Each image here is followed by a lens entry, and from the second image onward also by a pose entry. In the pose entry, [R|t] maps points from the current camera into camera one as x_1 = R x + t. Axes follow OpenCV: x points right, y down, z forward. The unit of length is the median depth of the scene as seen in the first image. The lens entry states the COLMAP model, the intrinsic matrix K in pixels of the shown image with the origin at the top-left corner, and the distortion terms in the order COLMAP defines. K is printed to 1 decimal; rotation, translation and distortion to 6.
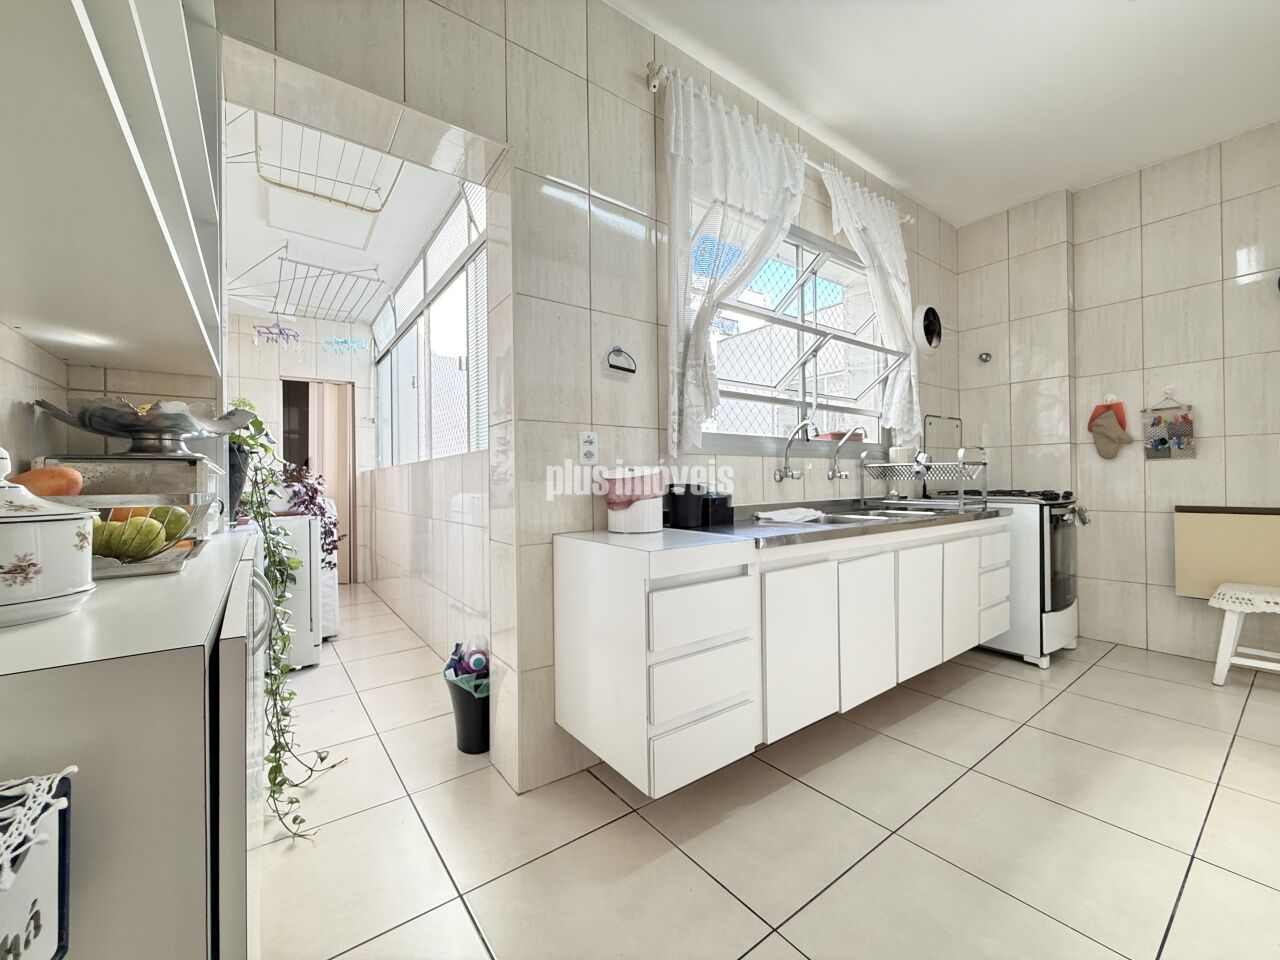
lens RADIAL K [[512.3, 0, 638.7], [0, 512.3, 483.0], [0, 0, 1]] dist [-0.000582, 0.000543]
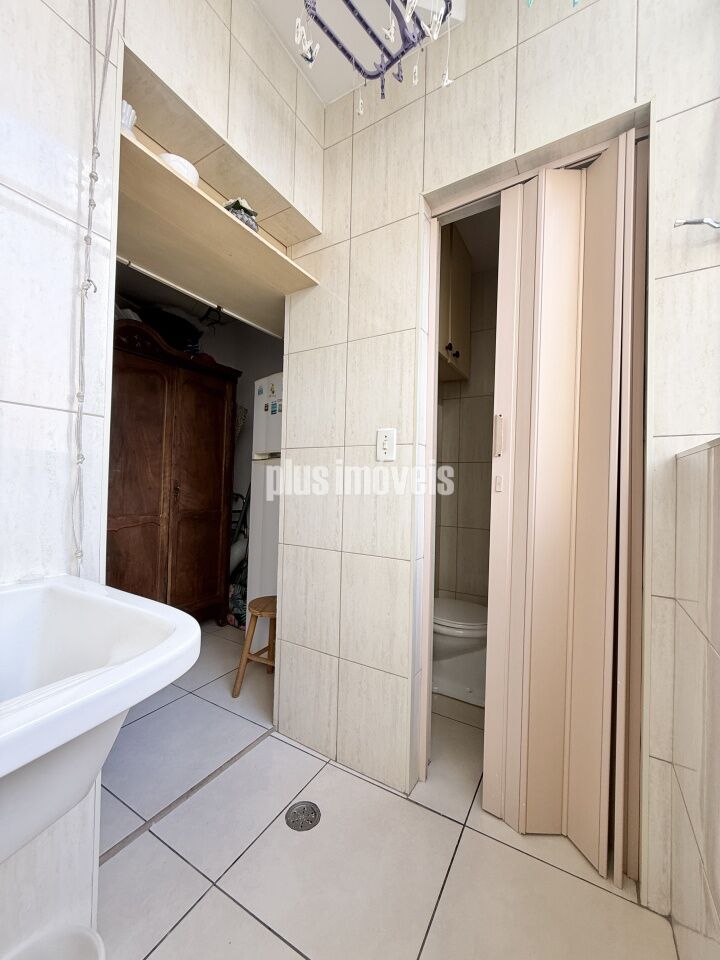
lens RADIAL K [[384.2, 0, 360.1], [0, 384.2, 477.1], [0, 0, 1]] dist [-0.000582, 0.000543]
pose [[0.395667, 0.007760, -0.918361, -0.573285], [-0.028565, 0.999584, -0.003861, -0.010424], [0.917950, 0.027761, 0.395725, 1.053403]]
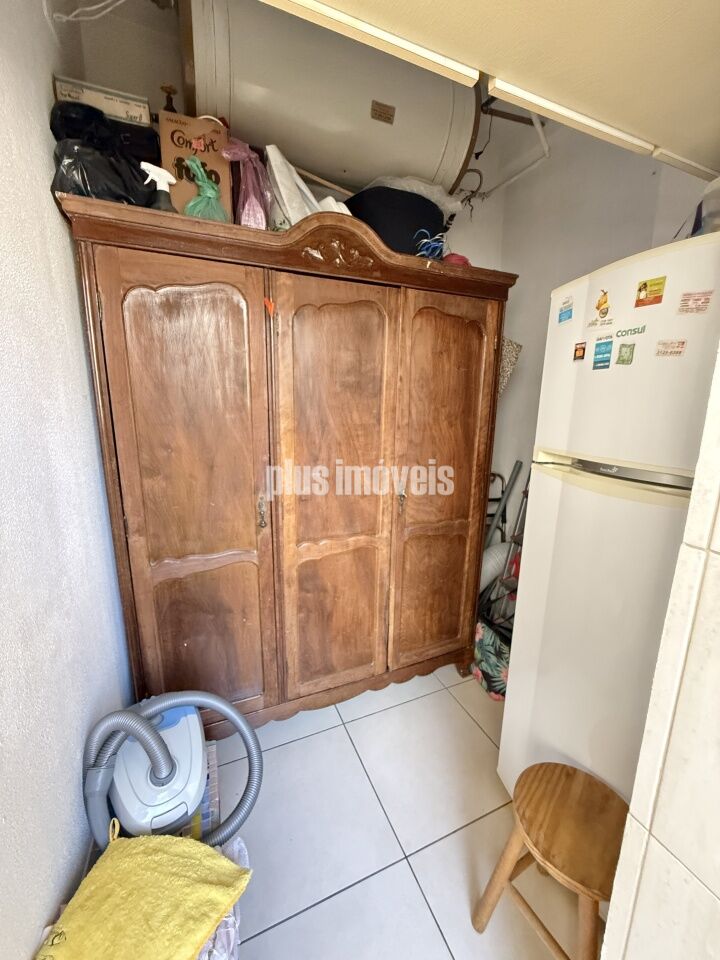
lens RADIAL K [[384.2, 0, 356.1], [0, 384.2, 477.3], [0, 0, 1]] dist [-0.000582, 0.000543]
pose [[-0.229414, 0.209696, -0.950472, -0.862690], [-0.007110, 0.976130, 0.217073, -0.084402], [0.973303, 0.056557, -0.222446, 1.067914]]
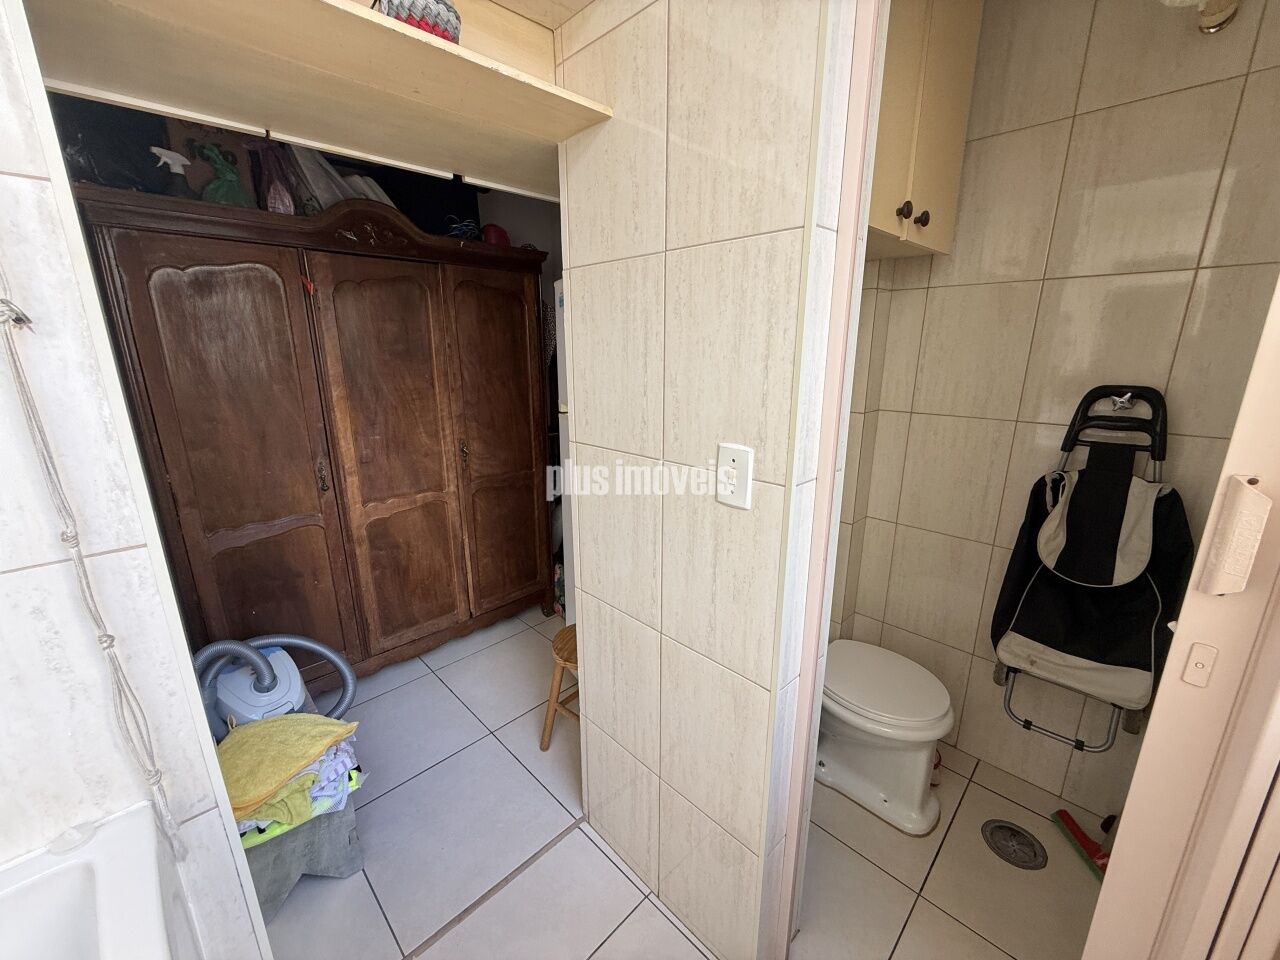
lens RADIAL K [[512.3, 0, 637.7], [0, 512.3, 478.8], [0, 0, 1]] dist [-0.000582, 0.000543]
pose [[0.147476, 0.263493, -0.953322, -0.665143], [0.002976, 0.963738, 0.266833, -0.104345], [0.989061, -0.042188, 0.141345, 1.134931]]
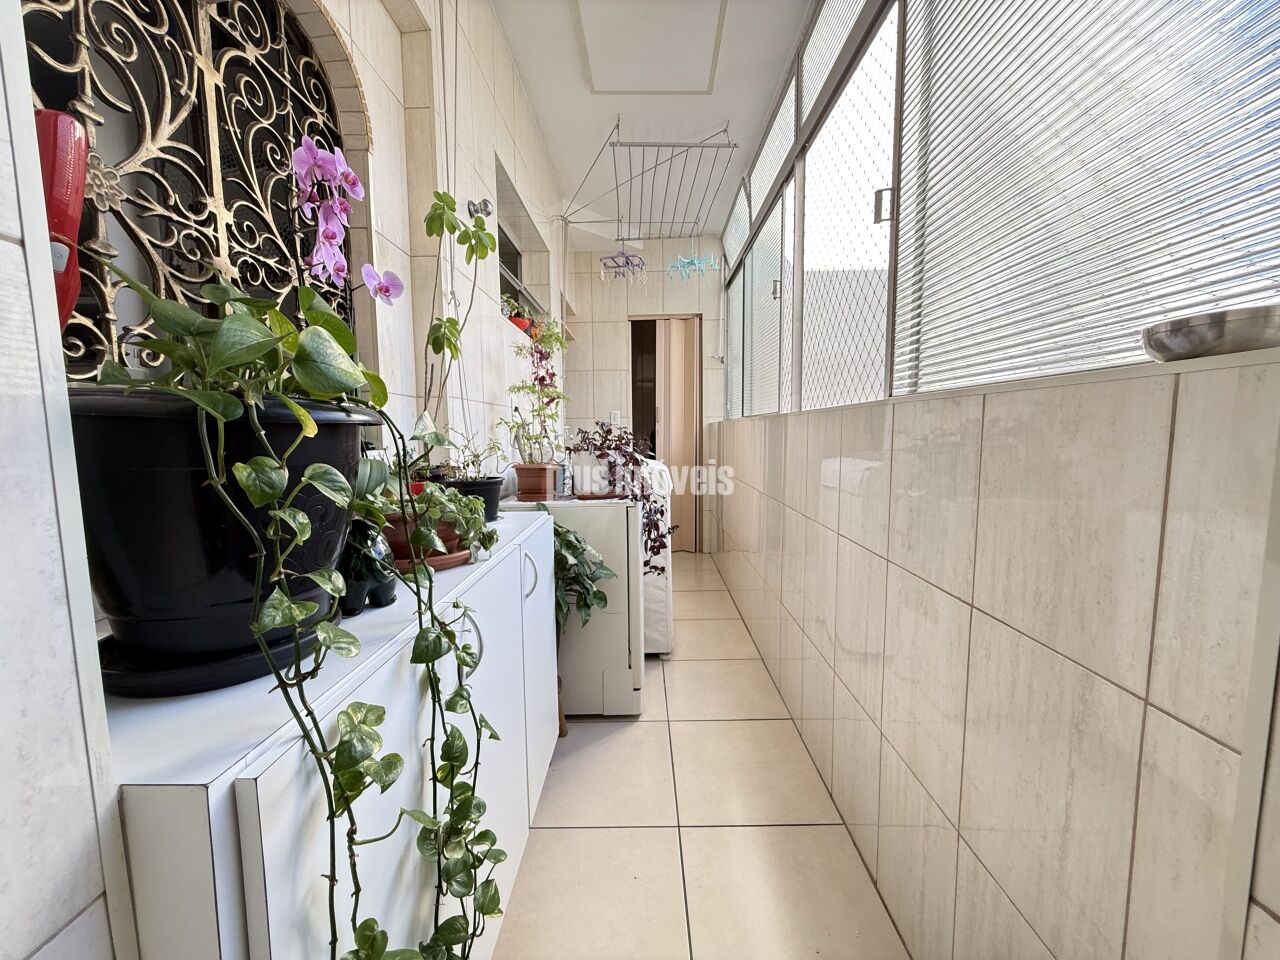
lens RADIAL K [[512.3, 0, 641.3], [0, 512.3, 481.2], [0, 0, 1]] dist [-0.000582, 0.000543]
pose [[0.801467, 0.061252, -0.594894, -0.166655], [0.002578, 0.994378, 0.105857, -0.022313], [0.598033, -0.086374, 0.796803, 0.344300]]
